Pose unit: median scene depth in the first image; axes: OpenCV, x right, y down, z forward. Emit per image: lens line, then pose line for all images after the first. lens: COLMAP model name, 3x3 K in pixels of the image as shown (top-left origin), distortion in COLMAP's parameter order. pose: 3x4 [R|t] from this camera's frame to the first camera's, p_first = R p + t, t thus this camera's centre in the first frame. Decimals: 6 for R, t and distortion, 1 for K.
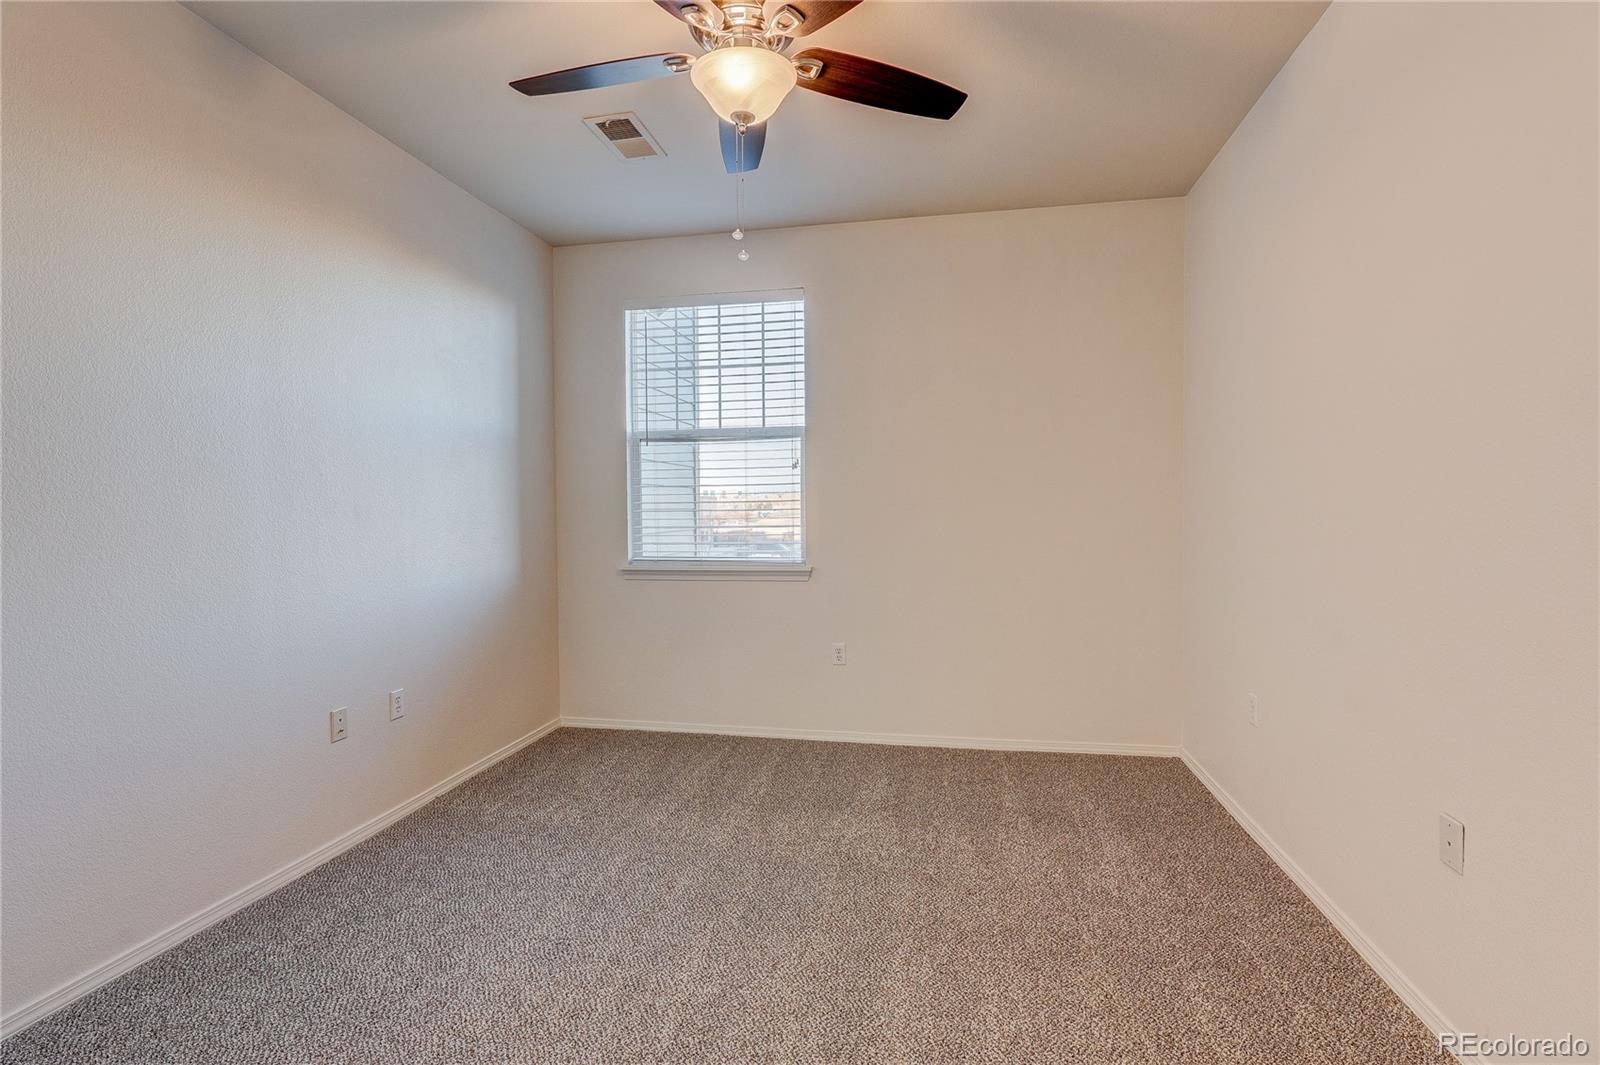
lens RADIAL K [[778.5, 0, 796.9], [0, 778.5, 550.6], [0, 0, 1]] dist [-0.005680, -0.000214]
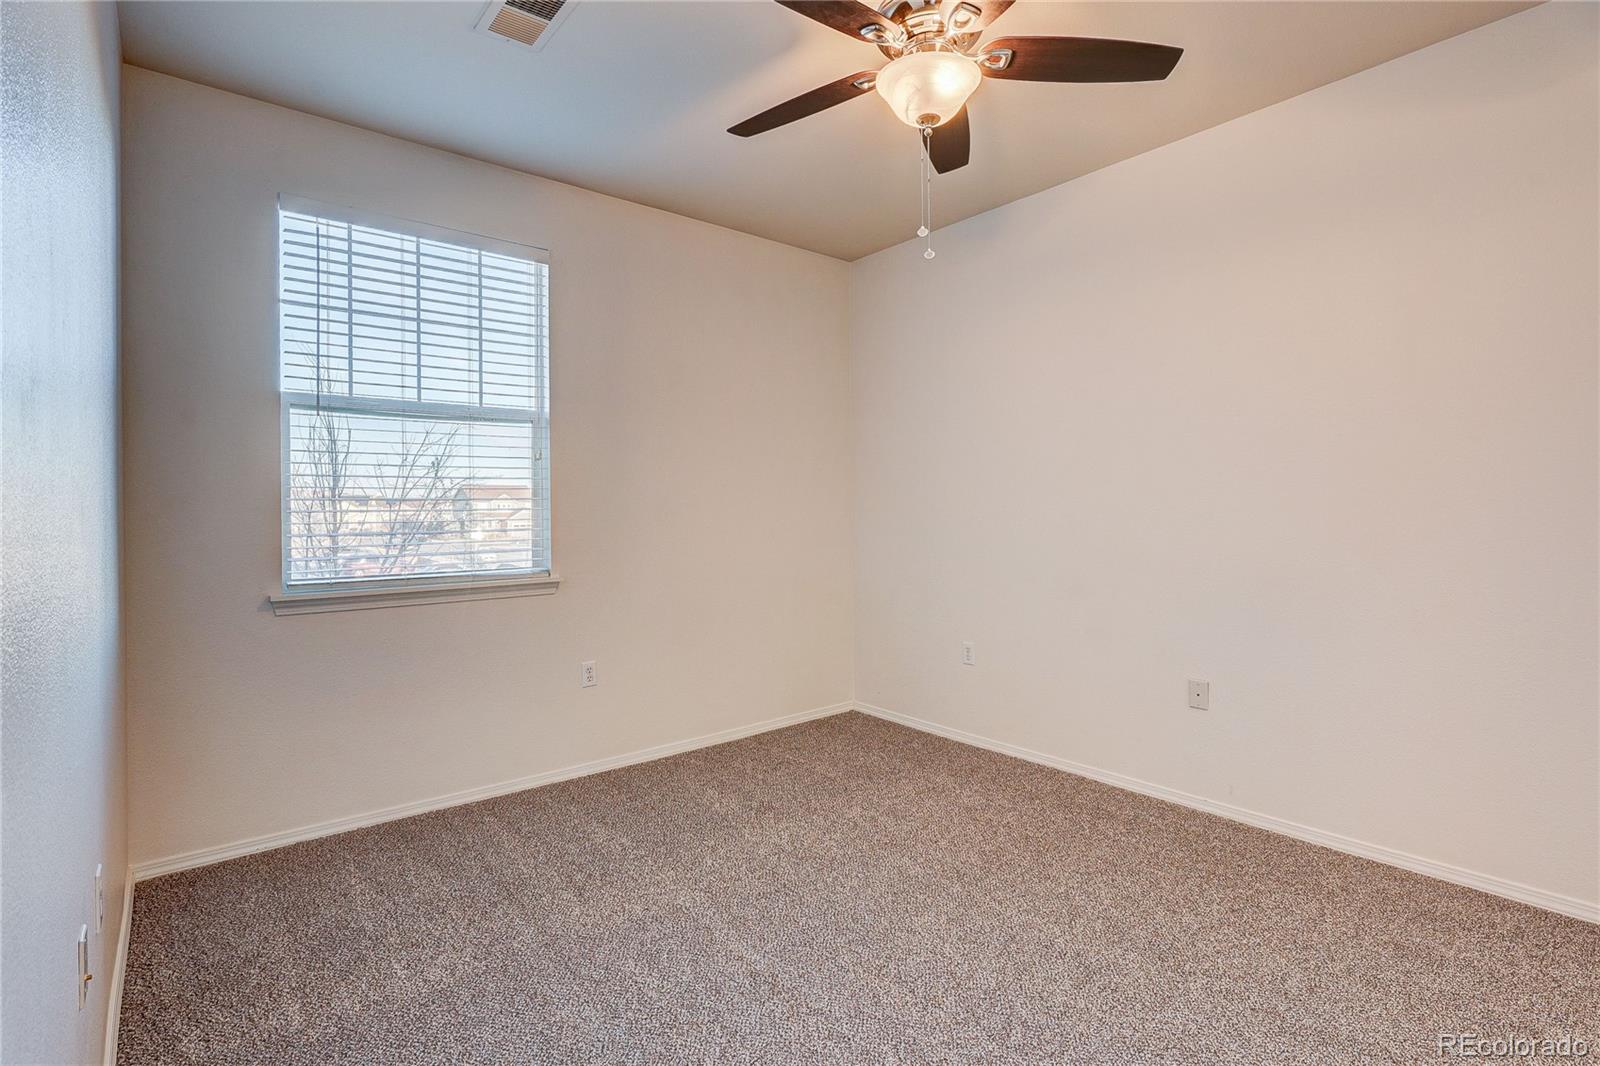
lens RADIAL K [[799.9, 0, 801.1], [0, 799.9, 547.9], [0, 0, 1]] dist [0.001238, 0.000087]
pose [[0.613531, -0.040843, 0.788614, -0.504655], [0.040171, 0.998983, 0.020486, -0.017847], [-0.788648, 0.019111, 0.614547, 0.255685]]
